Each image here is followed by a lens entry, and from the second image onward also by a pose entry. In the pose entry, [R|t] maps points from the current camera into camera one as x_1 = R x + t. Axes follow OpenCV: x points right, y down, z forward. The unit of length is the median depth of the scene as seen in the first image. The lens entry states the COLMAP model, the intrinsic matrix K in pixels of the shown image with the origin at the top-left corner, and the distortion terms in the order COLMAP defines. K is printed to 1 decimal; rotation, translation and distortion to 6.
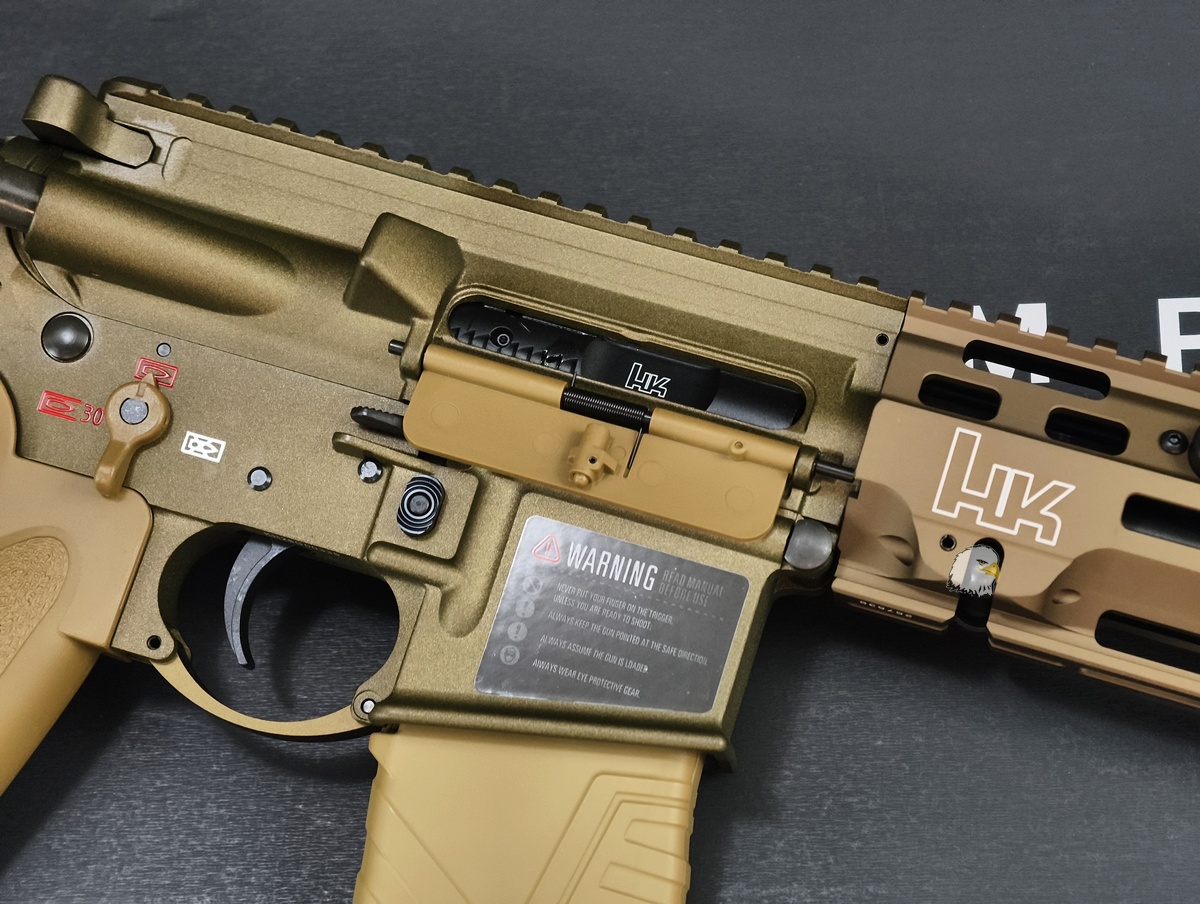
lens RADIAL K [[2932.1, 0, 599.8], [0, 2932.1, 447.7], [0, 0, 1]] dist [0.349973, 0.000000]
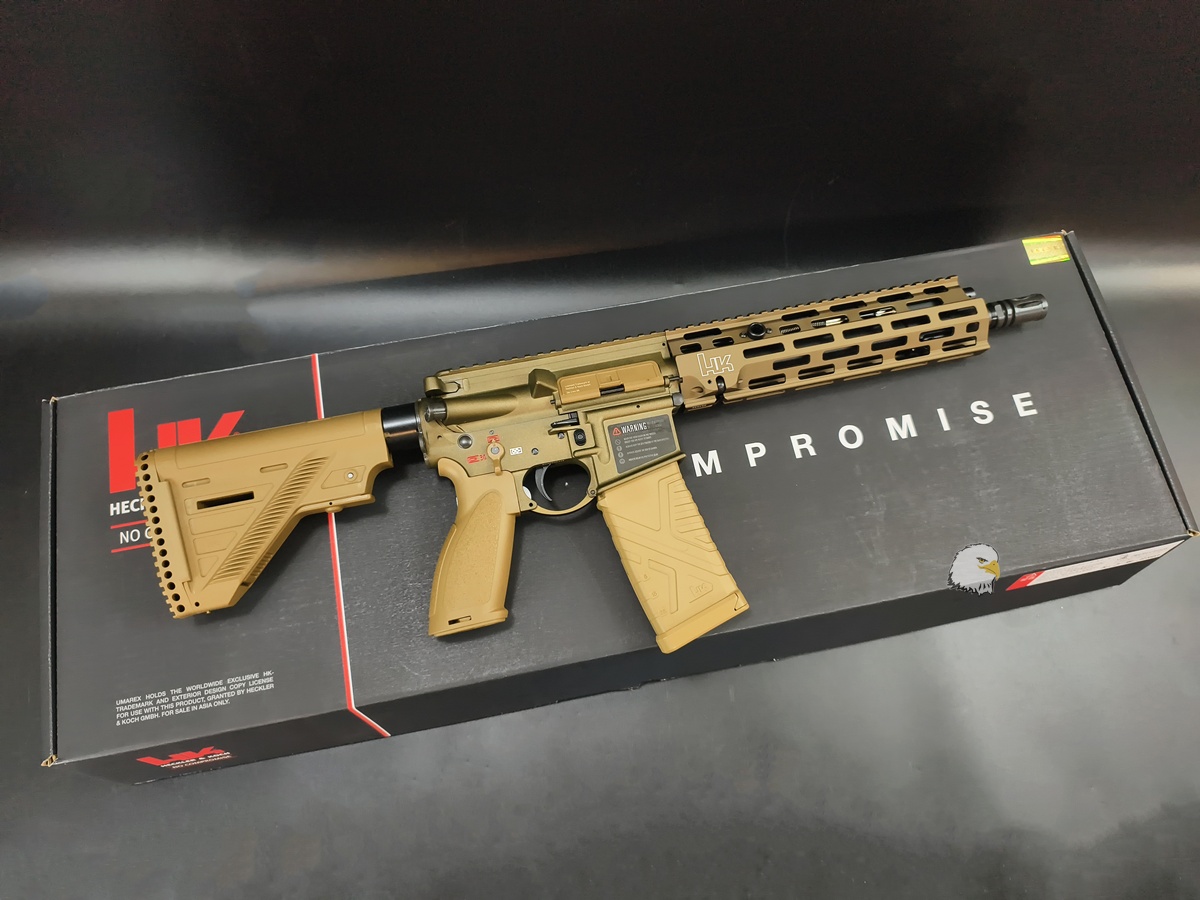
lens RADIAL K [[810.6, 0, 601.7], [0, 810.6, 454.6], [0, 0, 1]] dist [-0.011143, -0.016073]
pose [[0.858078, -0.450499, 0.246481, -0.298541], [0.445413, 0.891802, 0.079344, -0.028954], [-0.255557, 0.041703, 0.965894, 0.026274]]
